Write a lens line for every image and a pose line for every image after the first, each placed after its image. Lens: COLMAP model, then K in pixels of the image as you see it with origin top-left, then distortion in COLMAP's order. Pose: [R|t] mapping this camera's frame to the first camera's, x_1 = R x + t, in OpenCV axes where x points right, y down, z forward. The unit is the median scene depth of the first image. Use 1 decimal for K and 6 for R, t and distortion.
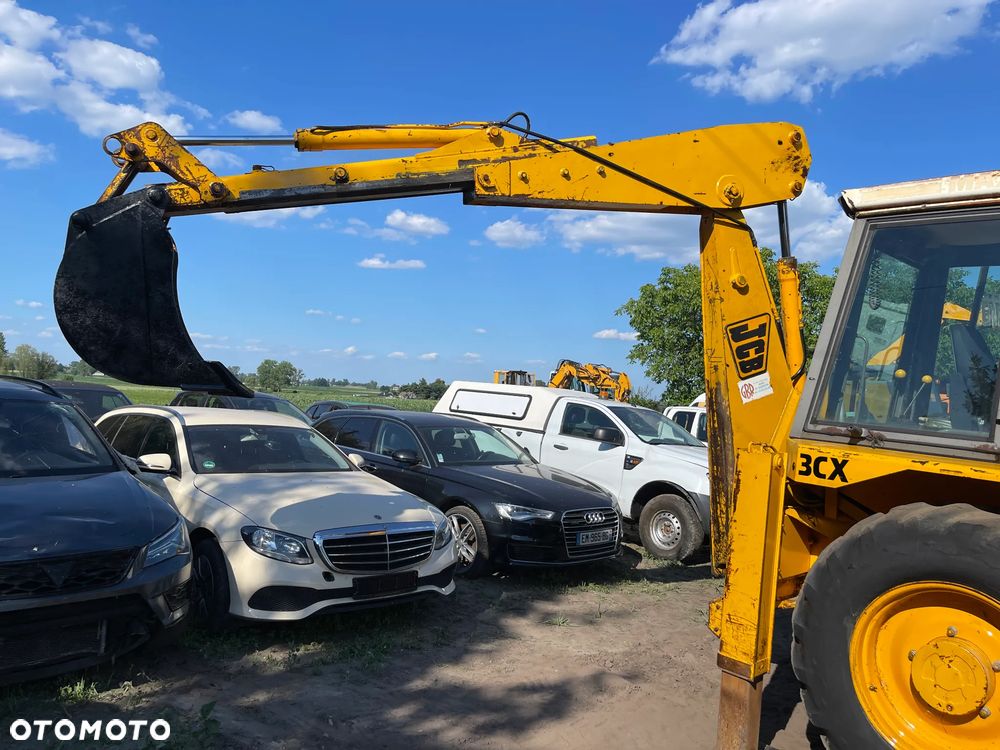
lens RADIAL K [[760.9, 0, 499.9], [0, 760.9, 372.7], [0, 0, 1]] dist [0.071497, -0.092922]
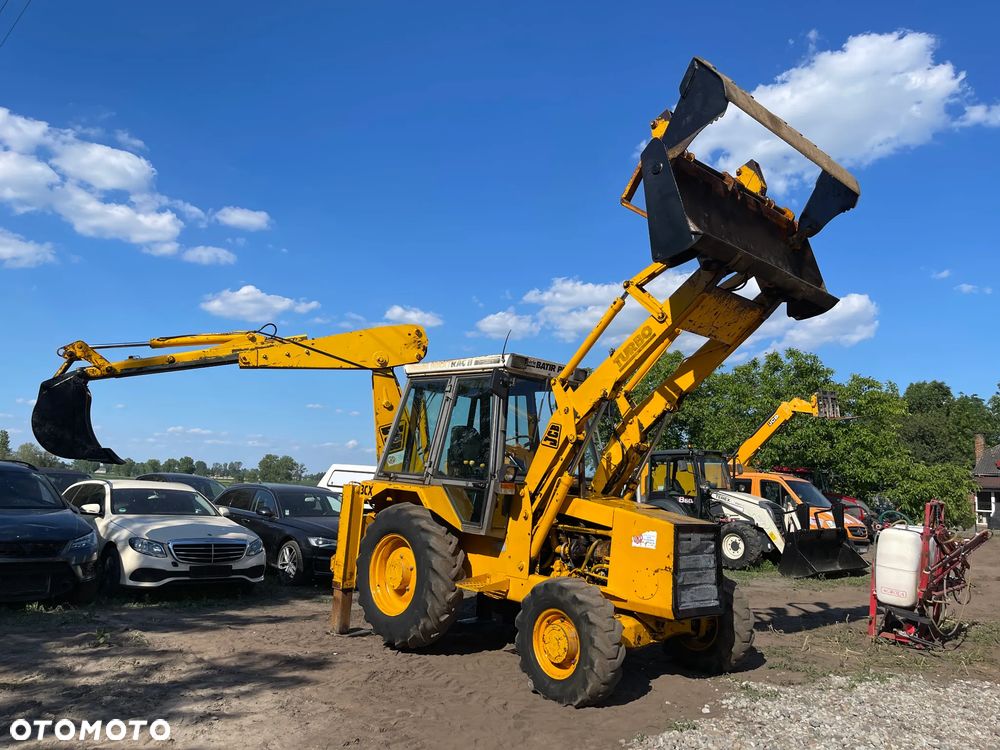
lens RADIAL K [[760.9, 0, 500.2], [0, 760.9, 384.8], [0, 0, 1]] dist [0.071497, -0.092922]
pose [[0.999909, -0.012627, -0.004647, 0.397884], [0.012077, 0.994529, -0.103760, 0.024577], [0.005931, 0.103695, 0.994591, -0.616162]]
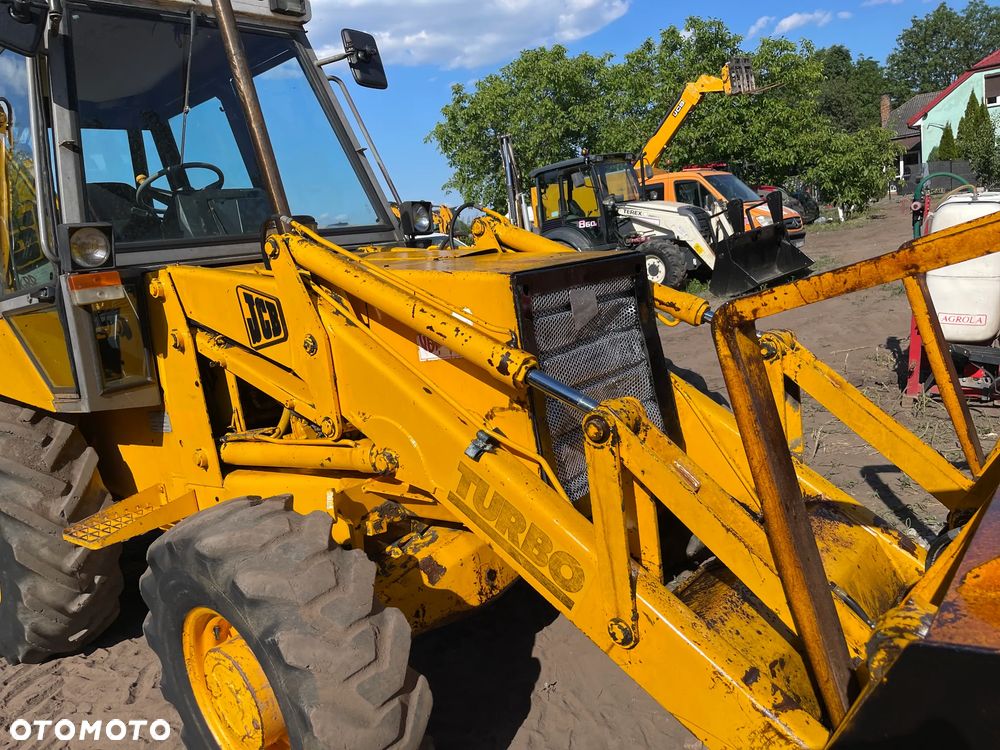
lens RADIAL K [[760.9, 0, 496.3], [0, 760.9, 381.9], [0, 0, 1]] dist [0.071497, -0.092922]
pose [[0.976165, -0.205601, 0.069502, 0.542343], [0.185734, 0.957066, 0.222547, 0.056183], [-0.112274, -0.204334, 0.972441, -0.041018]]
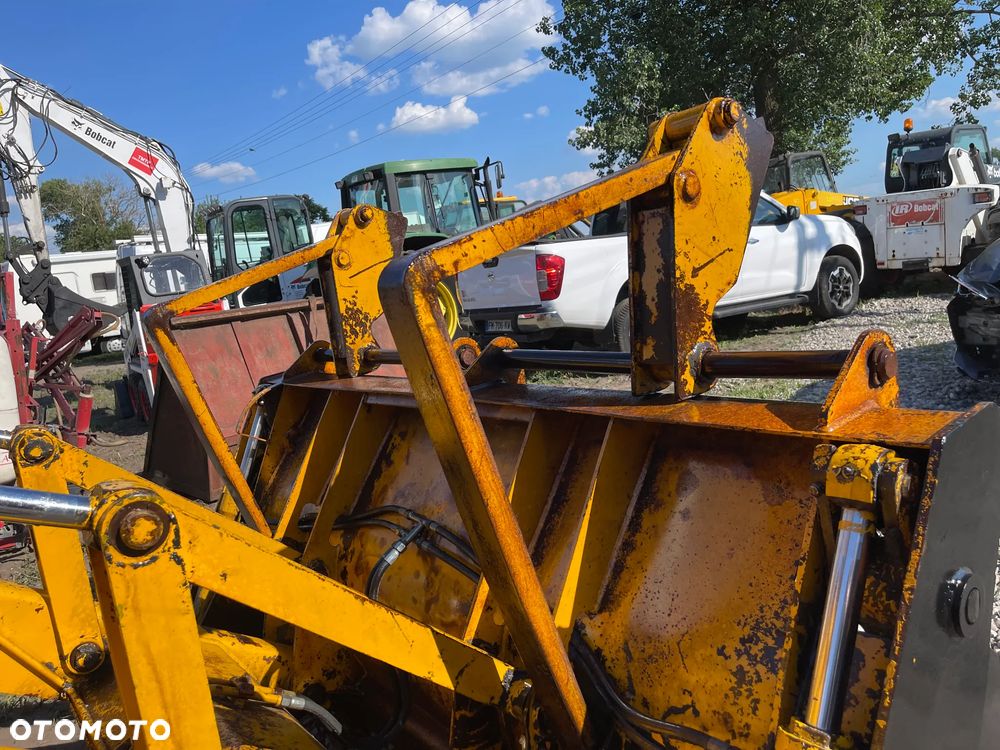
lens RADIAL K [[760.9, 0, 509.9], [0, 760.9, 385.6], [0, 0, 1]] dist [0.071497, -0.092922]
pose [[0.081960, -0.218375, 0.972417, 0.474324], [0.094425, 0.973012, 0.210550, 0.083752], [-0.992152, 0.074564, 0.100368, 0.102876]]
